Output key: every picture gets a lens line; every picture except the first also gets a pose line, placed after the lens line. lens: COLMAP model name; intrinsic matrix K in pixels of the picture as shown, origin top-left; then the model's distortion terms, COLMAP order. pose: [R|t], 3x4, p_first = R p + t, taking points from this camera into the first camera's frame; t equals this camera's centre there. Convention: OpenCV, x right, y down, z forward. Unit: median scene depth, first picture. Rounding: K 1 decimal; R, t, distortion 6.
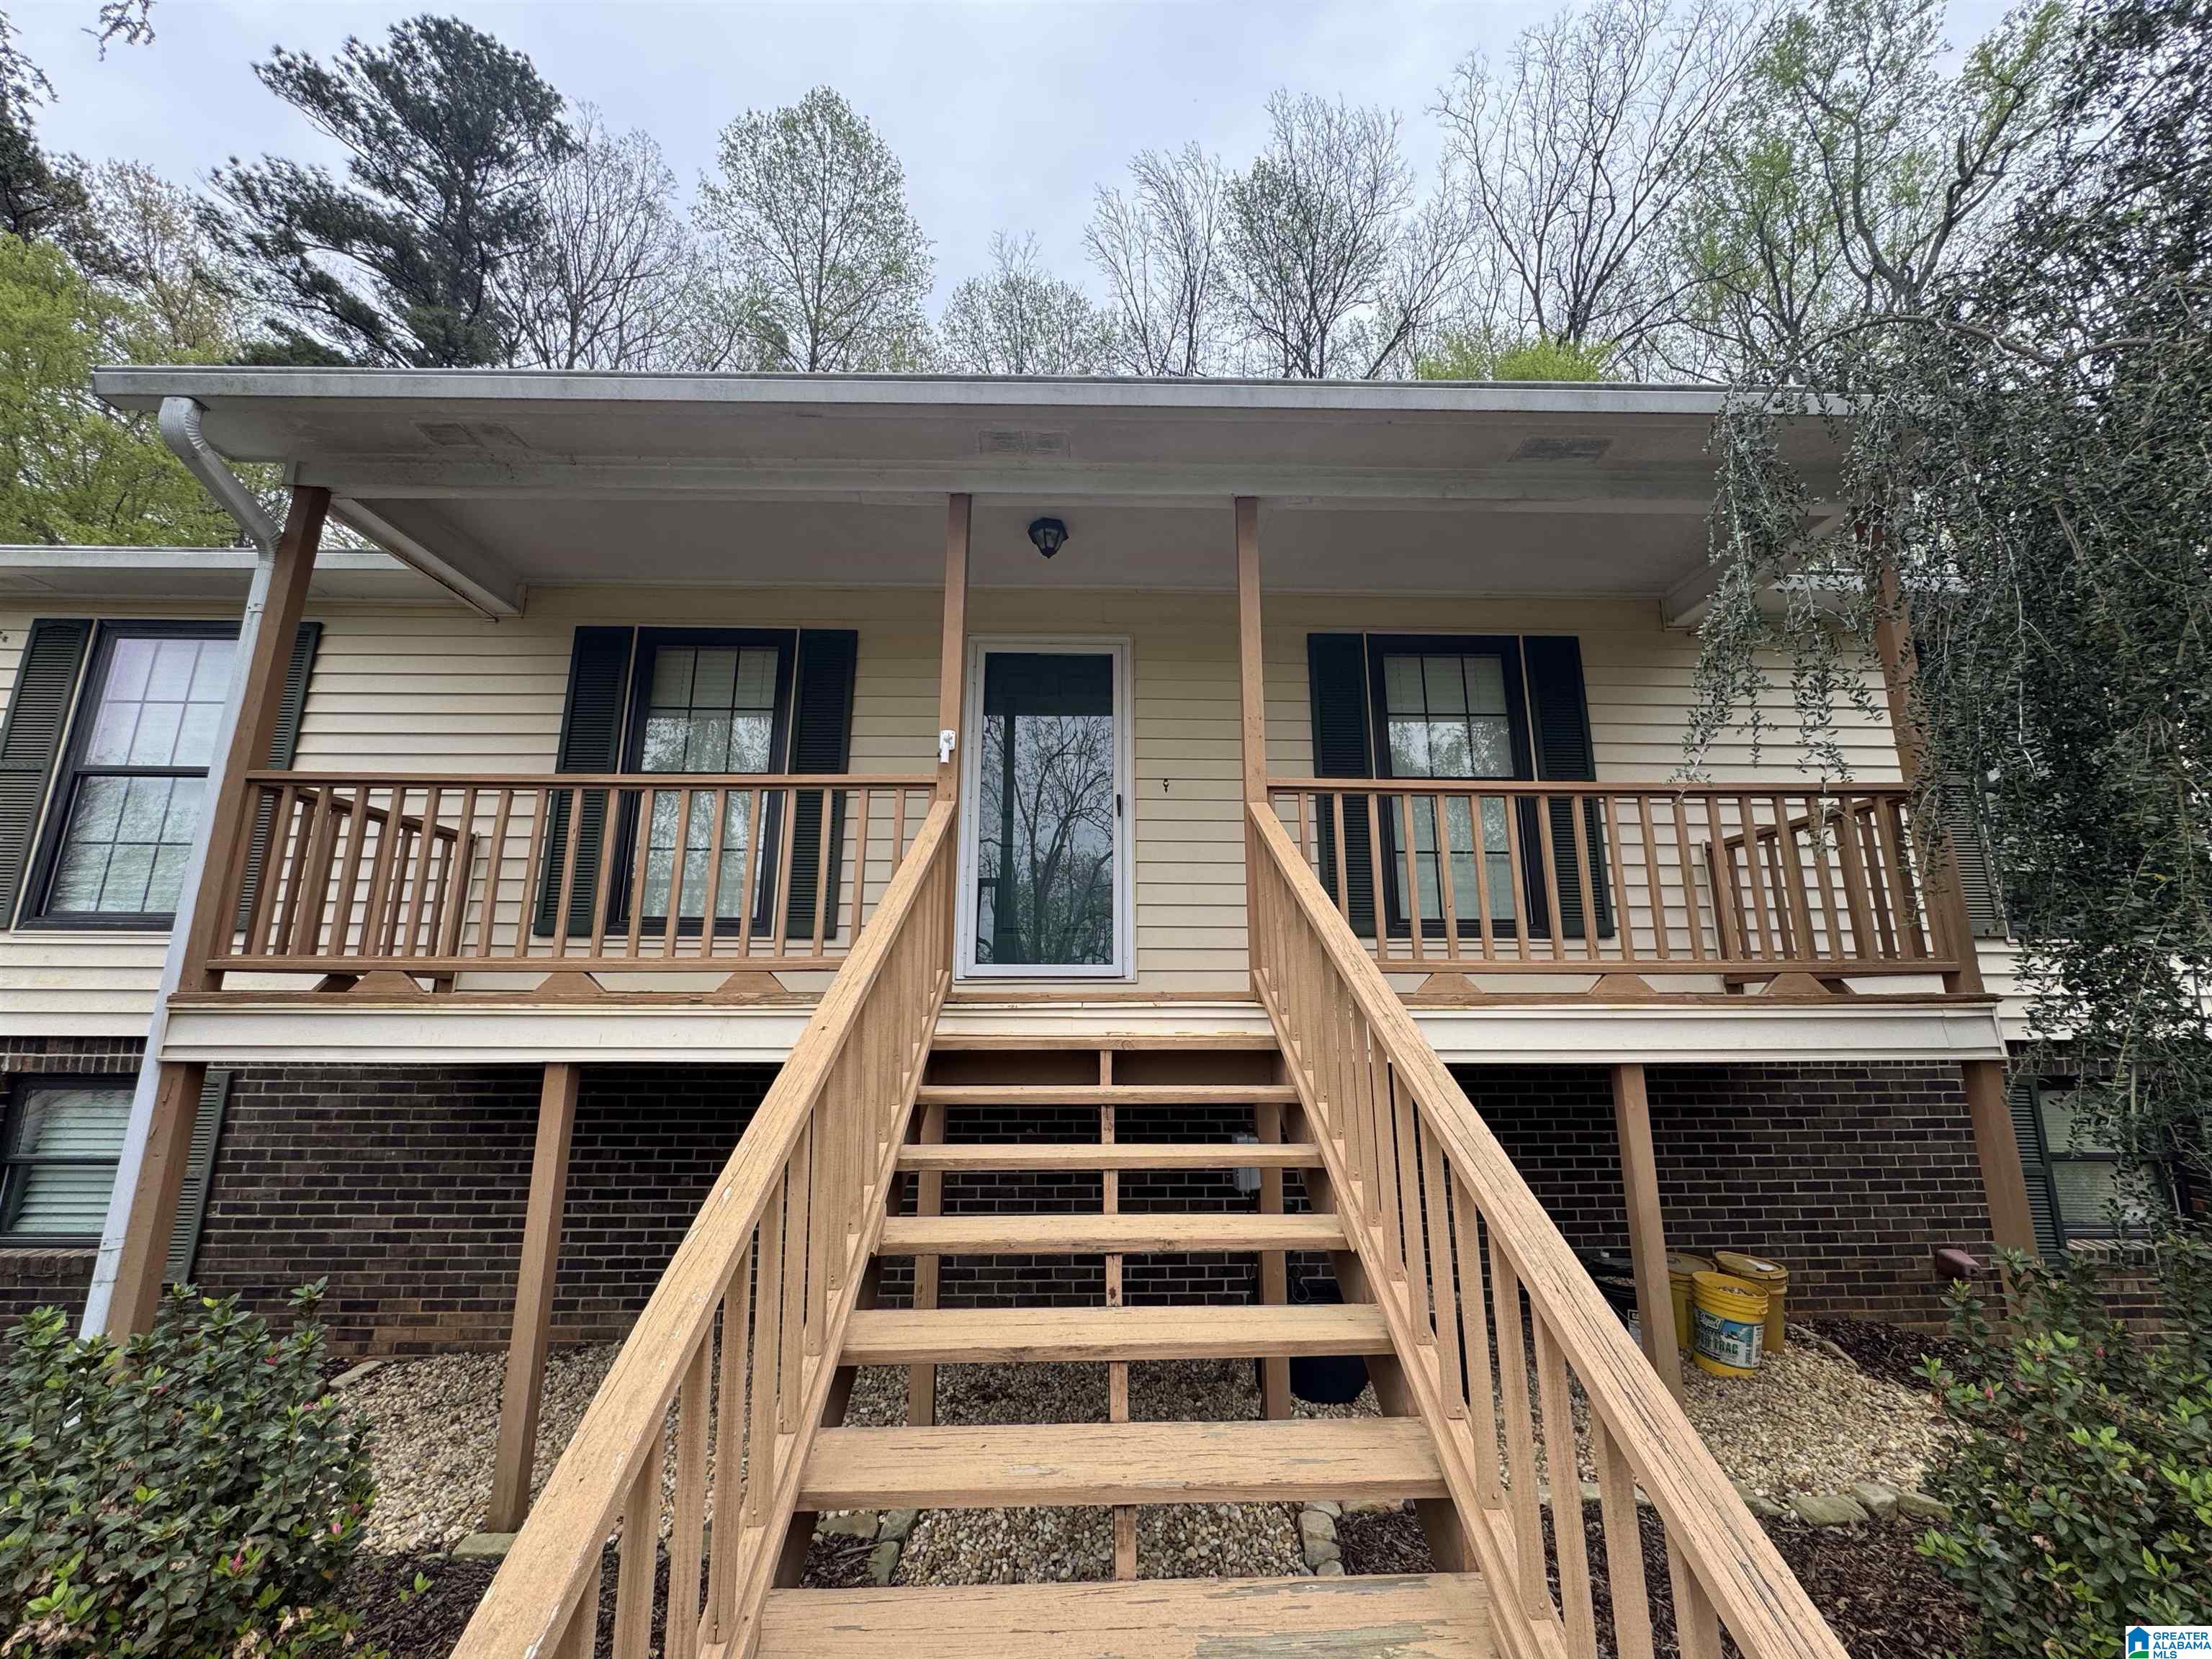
lens RADIAL K [[896.9, 0, 1120.5], [0, 896.9, 830.1], [0, 0, 1]] dist [-0.010574, 0.000209]
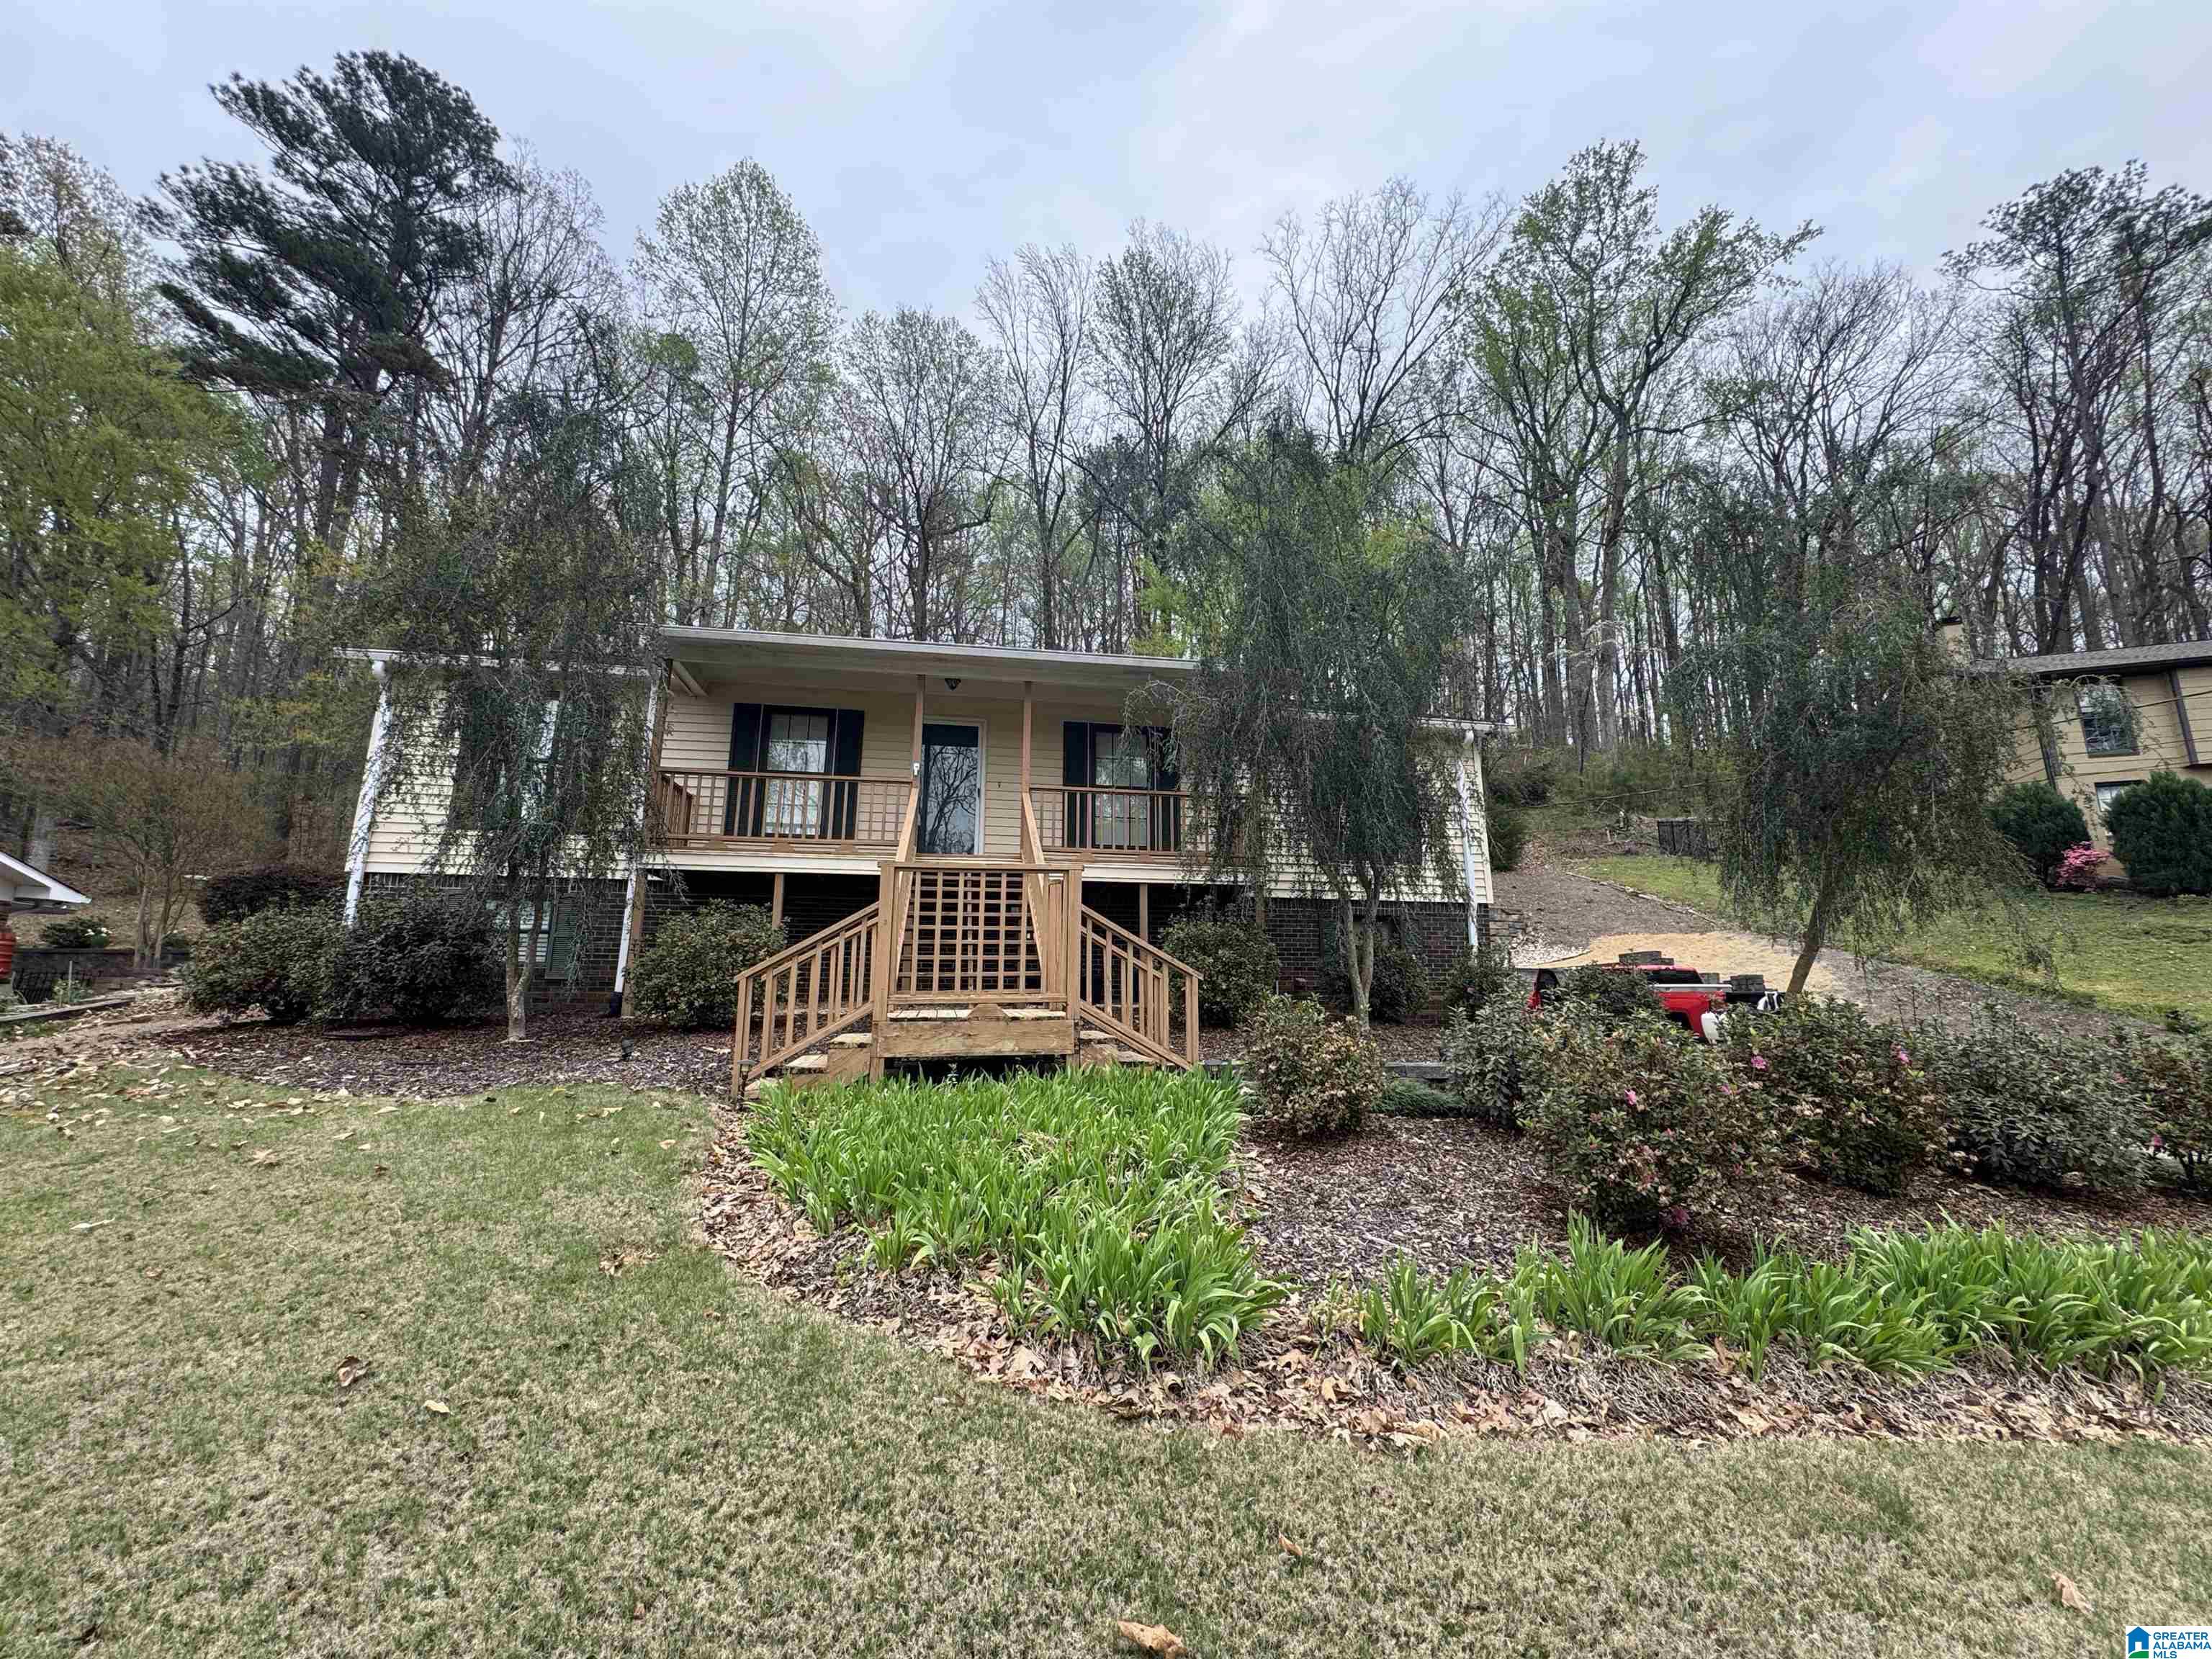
lens RADIAL K [[874.0, 0, 1123.8], [0, 874.0, 825.6], [0, 0, 1]] dist [-0.017797, -0.000318]
pose [[0.988406, 0.030793, 0.148680, 0.005122], [-0.031684, 0.999491, 0.003629, 0.005653], [-0.148492, -0.008298, 0.988879, -0.192966]]
